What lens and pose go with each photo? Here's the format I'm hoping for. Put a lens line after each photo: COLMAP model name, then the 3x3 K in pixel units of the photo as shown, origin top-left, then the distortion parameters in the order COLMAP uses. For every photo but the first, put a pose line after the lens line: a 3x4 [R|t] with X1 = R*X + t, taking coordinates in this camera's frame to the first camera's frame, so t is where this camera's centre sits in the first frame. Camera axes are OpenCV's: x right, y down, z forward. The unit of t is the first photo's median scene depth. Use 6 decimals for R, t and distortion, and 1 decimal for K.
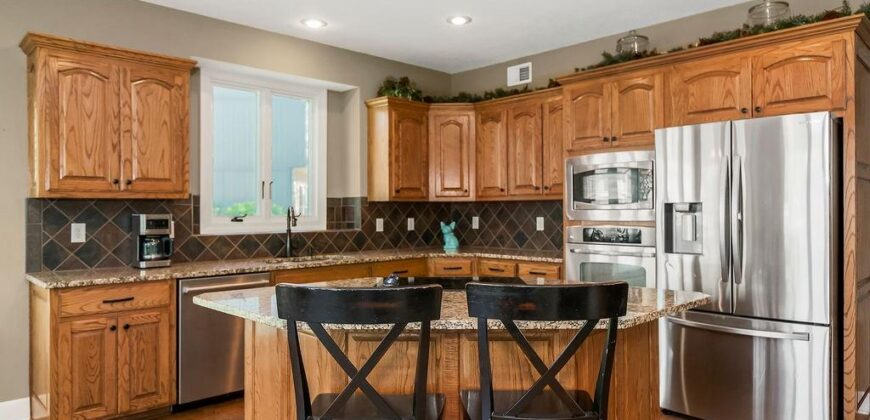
lens RADIAL K [[559.3, 0, 439.0], [0, 559.3, 206.7], [0, 0, 1]] dist [0.016394, -0.004002]
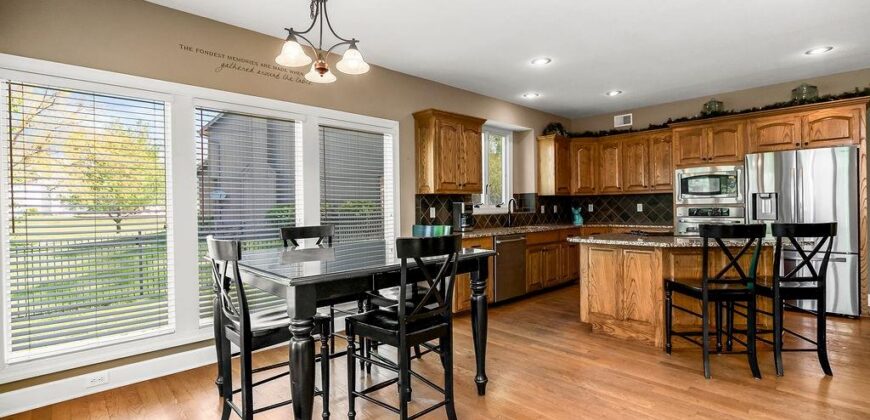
lens RADIAL K [[401.9, 0, 440.6], [0, 401.9, 204.6], [0, 0, 1]] dist [-0.008288, 0.001086]
pose [[0.999906, -0.009067, -0.010246, -0.520447], [0.009106, 0.999951, 0.003765, 0.013224], [0.010211, -0.003858, 0.999940, -0.290418]]
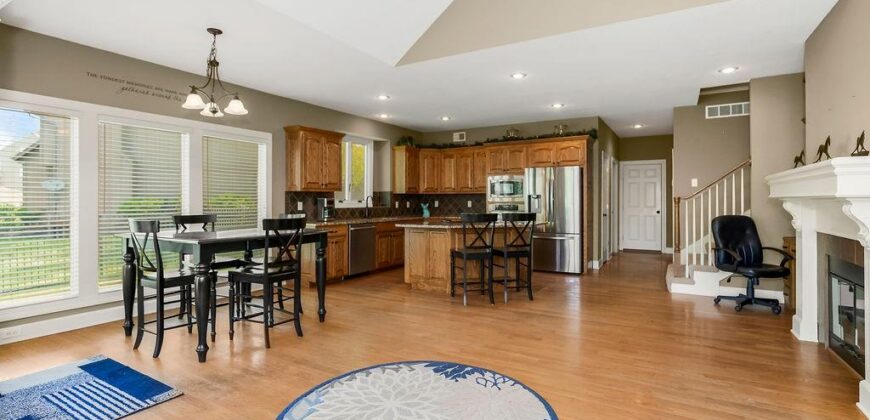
lens RADIAL K [[401.9, 0, 439.2], [0, 401.9, 197.9], [0, 0, 1]] dist [-0.008288, 0.001086]
pose [[0.965378, 0.005559, 0.260794, -0.449614], [-0.005367, 0.999985, -0.001449, 0.010685], [-0.260798, -0.000001, 0.965393, -0.667914]]
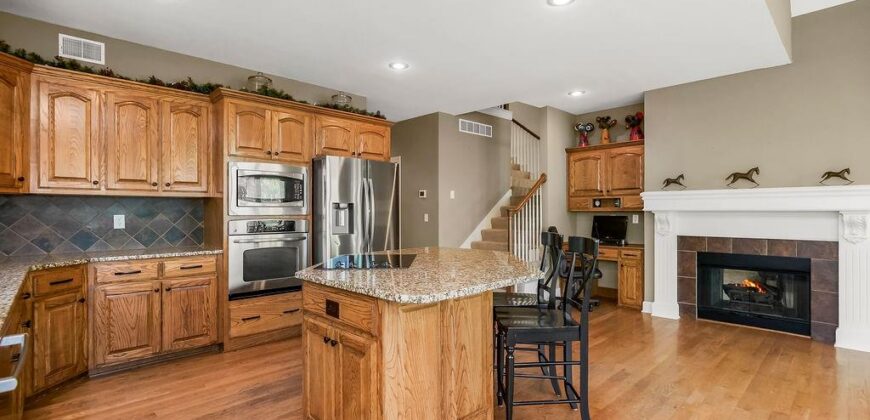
lens RADIAL K [[401.9, 0, 440.5], [0, 401.9, 214.8], [0, 0, 1]] dist [-0.008288, 0.001086]
pose [[0.009716, -0.001306, 0.999952, -0.604713], [-0.006277, 0.999979, 0.001367, 0.019032], [-0.999933, -0.006290, 0.009708, 0.569446]]
